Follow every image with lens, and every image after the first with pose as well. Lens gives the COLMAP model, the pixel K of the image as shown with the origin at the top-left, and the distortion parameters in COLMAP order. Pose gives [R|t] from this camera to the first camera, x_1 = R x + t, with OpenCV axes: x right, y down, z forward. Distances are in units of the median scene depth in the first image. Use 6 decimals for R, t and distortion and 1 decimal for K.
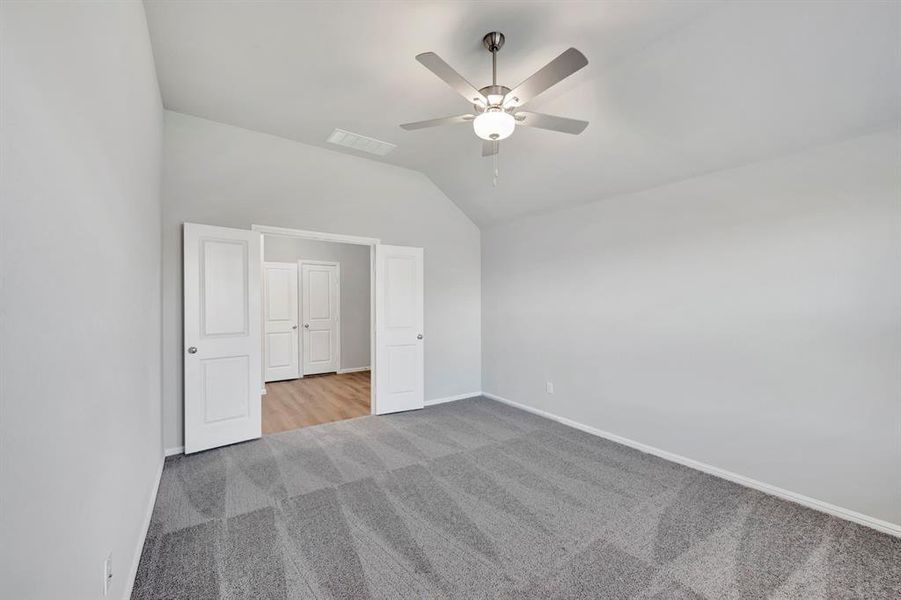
lens RADIAL K [[356.5, 0, 455.4], [0, 356.5, 304.7], [0, 0, 1]] dist [0.000658, 0.000341]
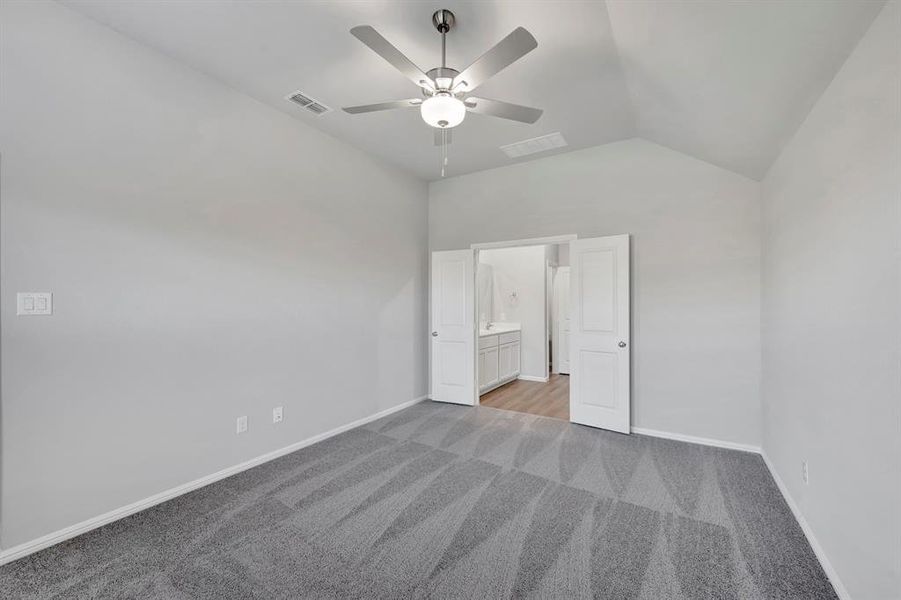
lens RADIAL K [[356.5, 0, 452.7], [0, 356.5, 301.1], [0, 0, 1]] dist [0.000658, 0.000341]
pose [[0.407614, -0.005244, -0.913139, 0.600663], [-0.006237, 0.999944, -0.008526, 0.002873], [0.913133, 0.009171, 0.407559, 0.390914]]
